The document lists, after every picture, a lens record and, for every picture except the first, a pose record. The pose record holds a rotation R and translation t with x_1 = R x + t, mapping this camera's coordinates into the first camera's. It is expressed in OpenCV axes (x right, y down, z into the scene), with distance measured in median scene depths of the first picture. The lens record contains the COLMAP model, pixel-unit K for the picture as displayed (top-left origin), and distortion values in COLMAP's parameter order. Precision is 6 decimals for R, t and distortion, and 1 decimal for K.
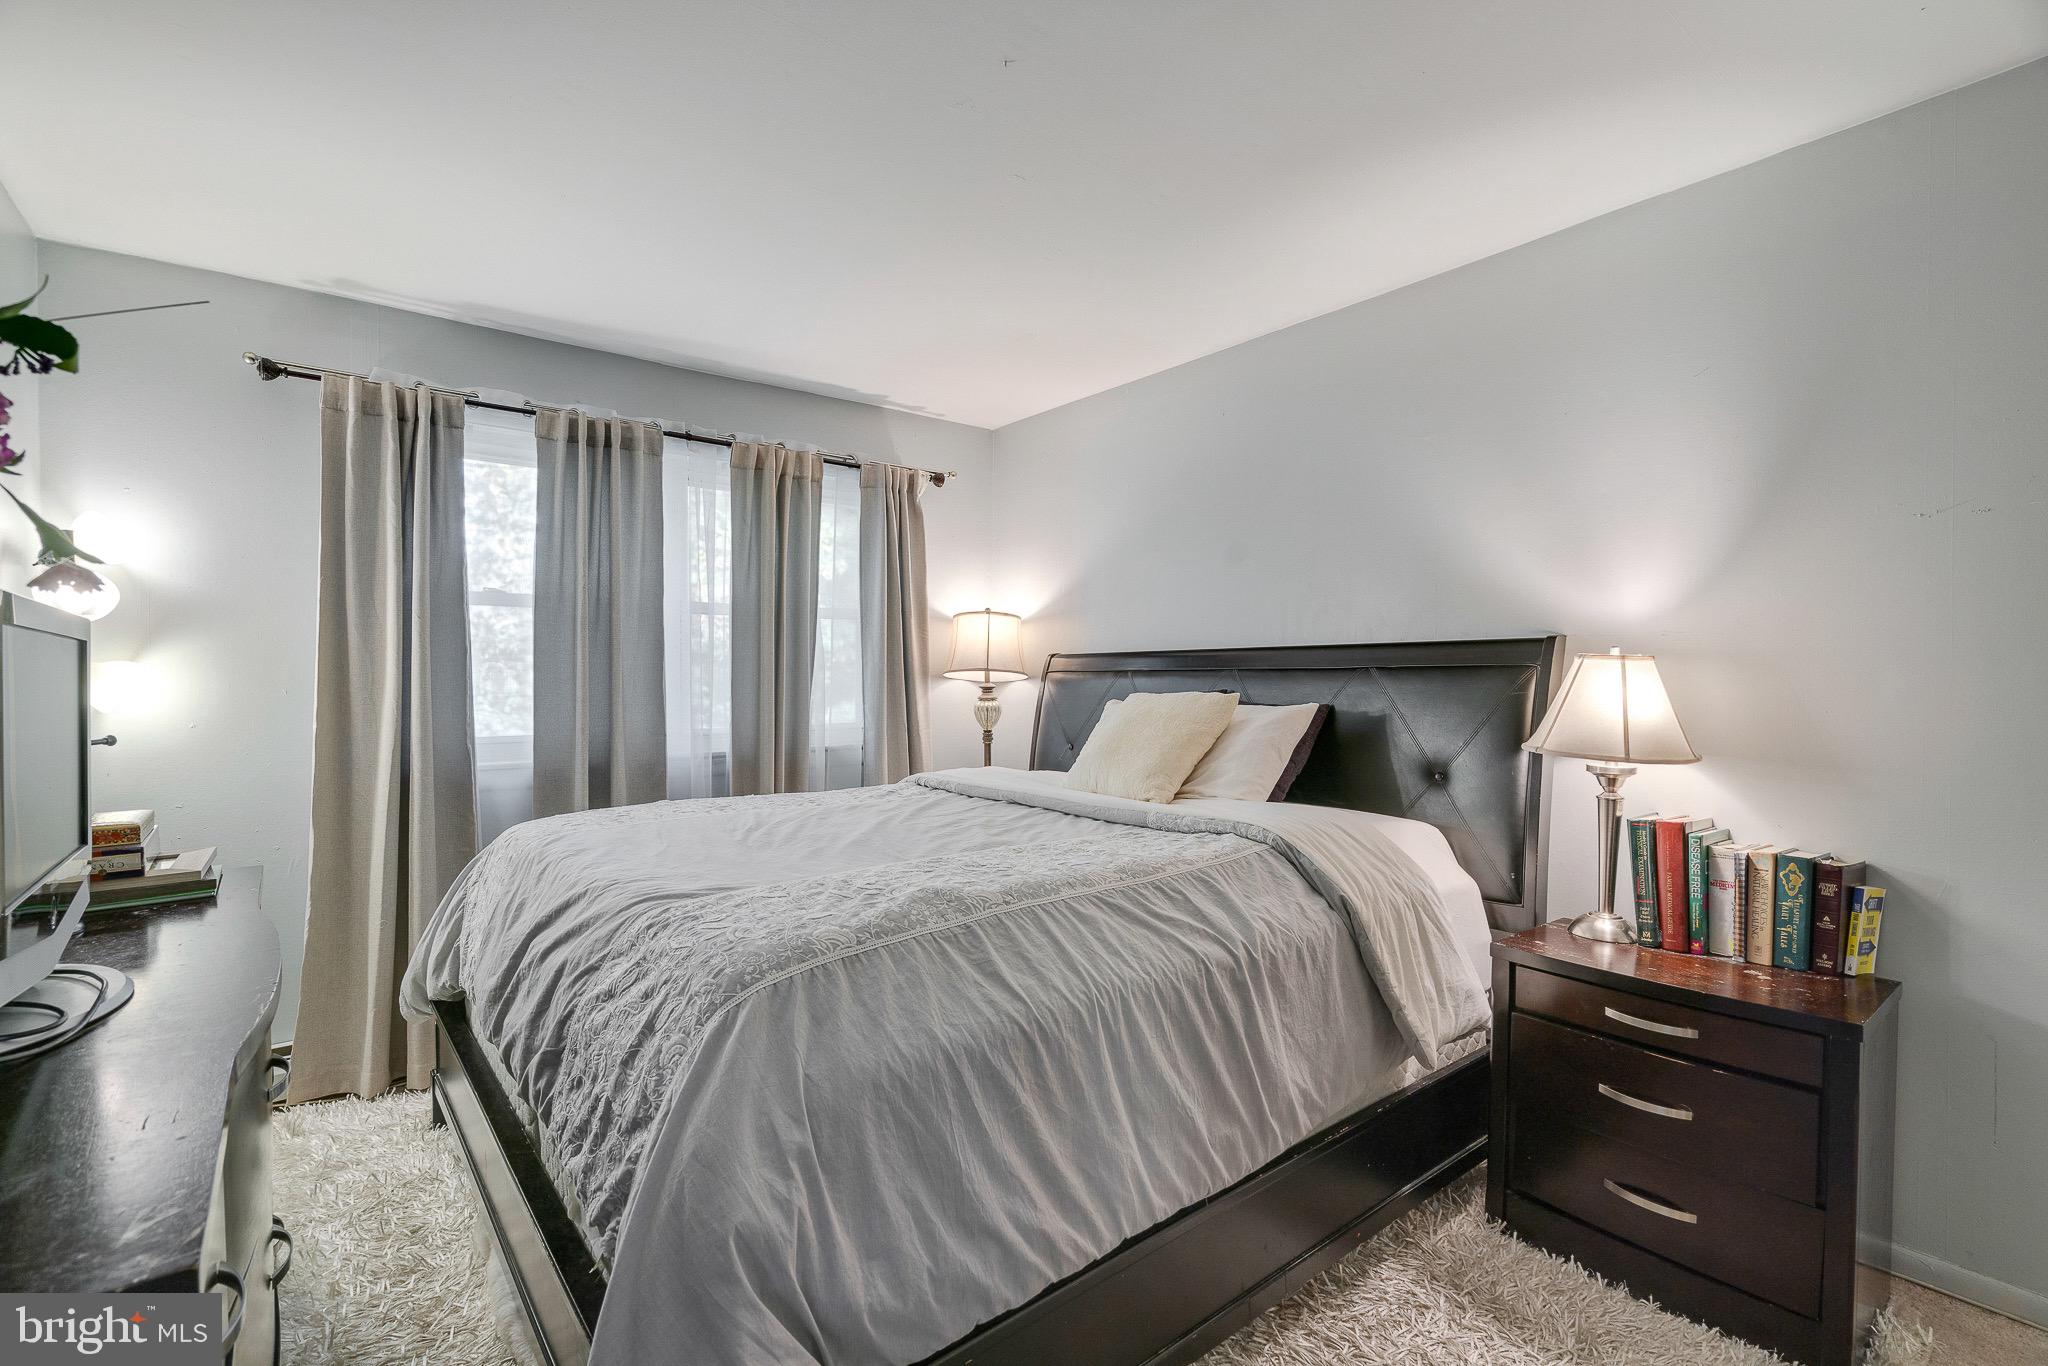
lens RADIAL K [[912.1, 0, 1024.0], [0, 912.1, 683.0], [0, 0, 1]] dist [-0.013465, 0.007895]
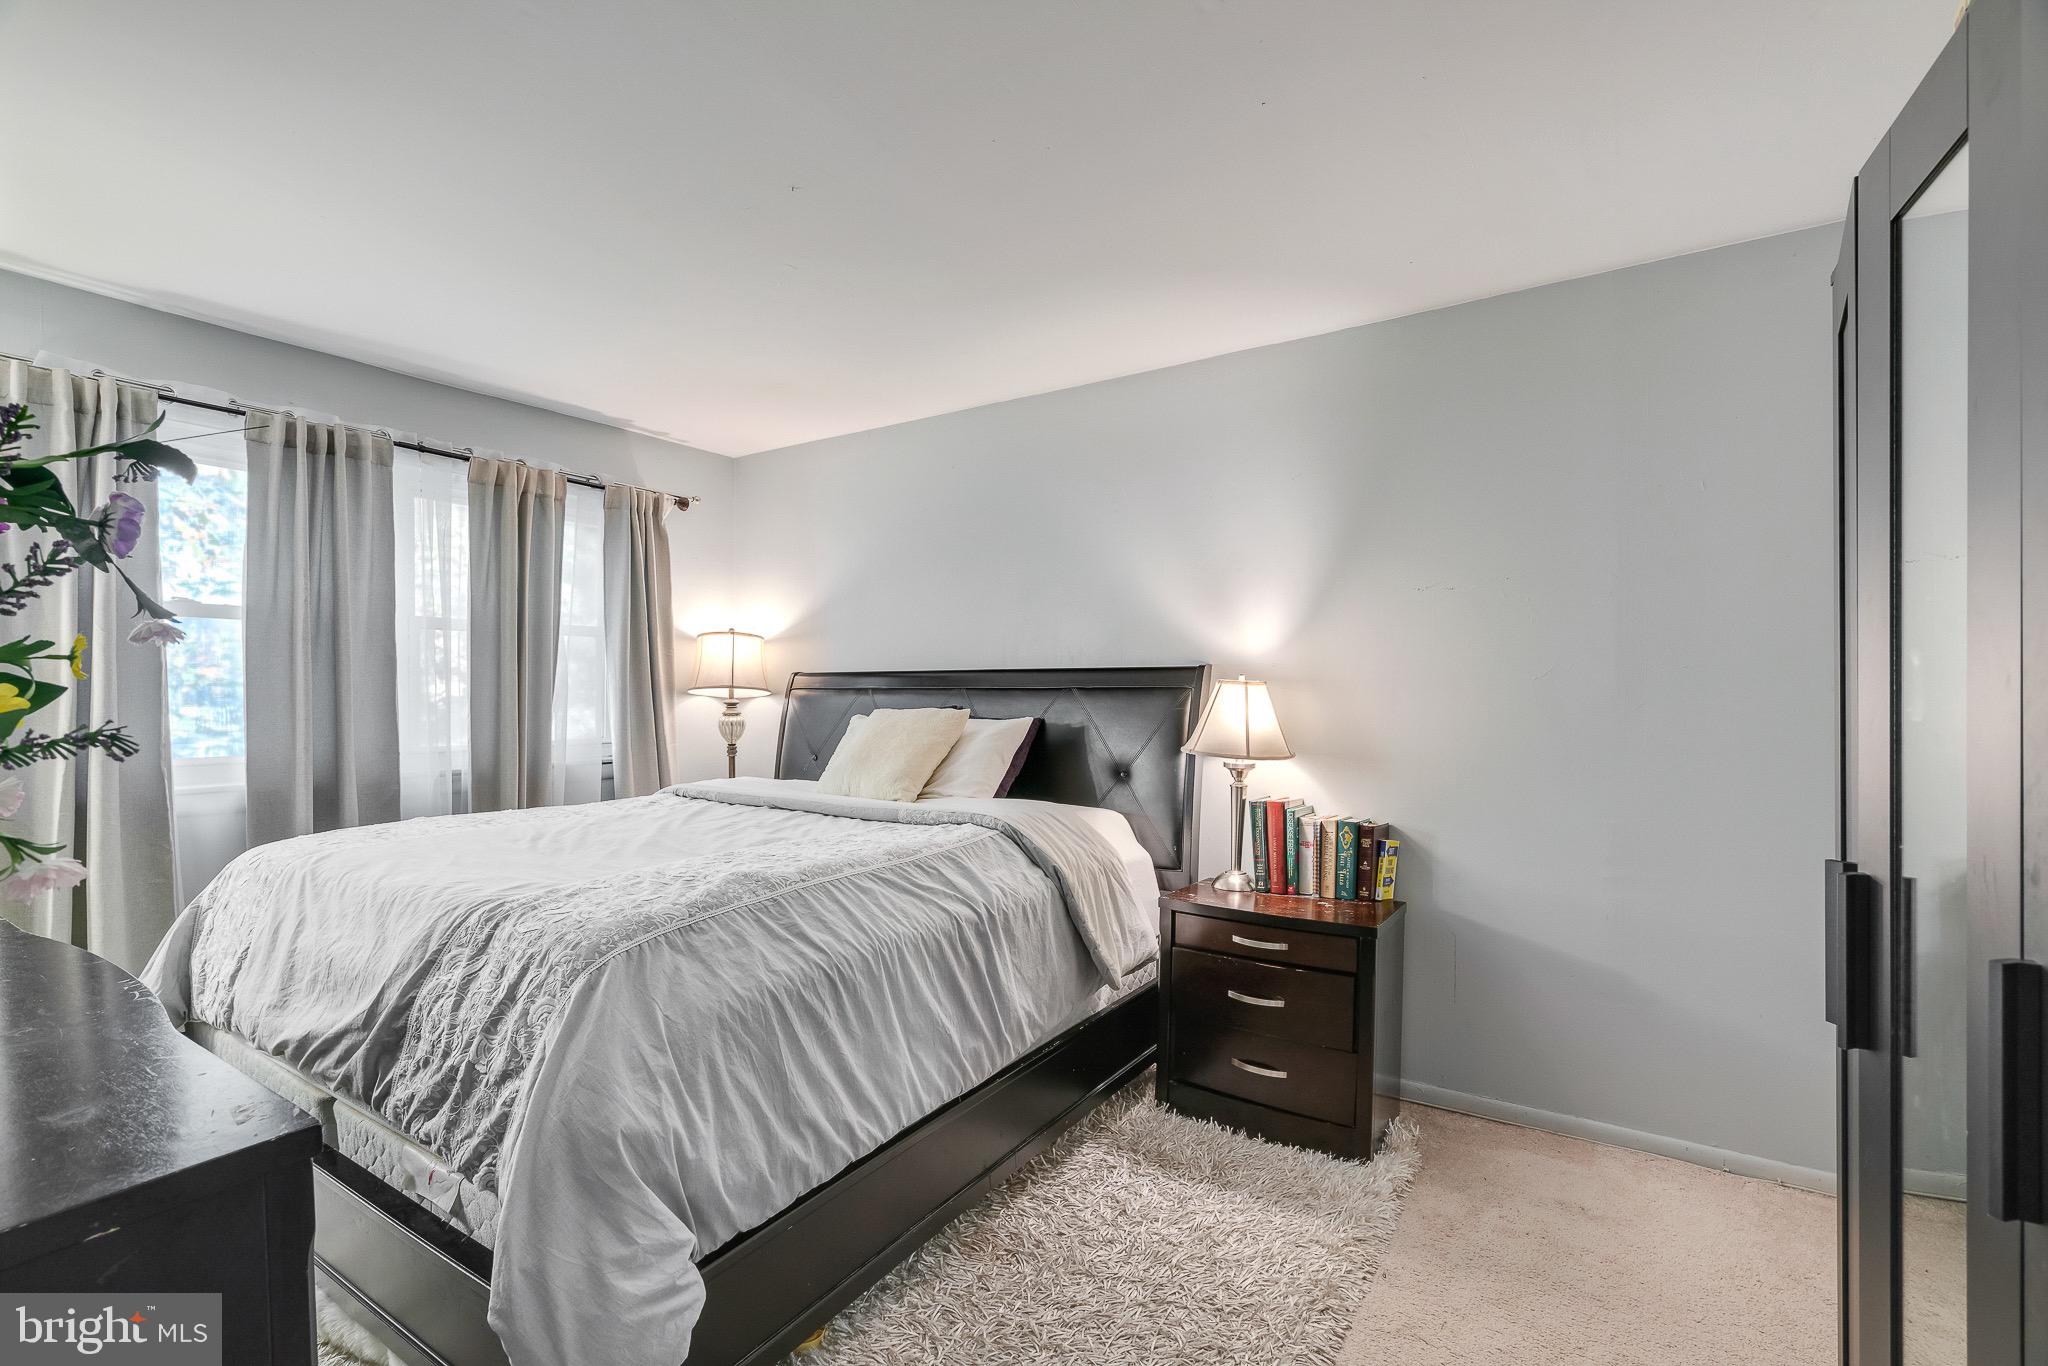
lens RADIAL K [[912.1, 0, 1024.0], [0, 912.1, 683.0], [0, 0, 1]] dist [-0.013465, 0.007895]
pose [[0.950040, 0.005440, 0.312082, -0.095014], [-0.001334, 0.999910, -0.013369, -0.009902], [-0.312127, 0.012285, 0.949961, -0.217246]]
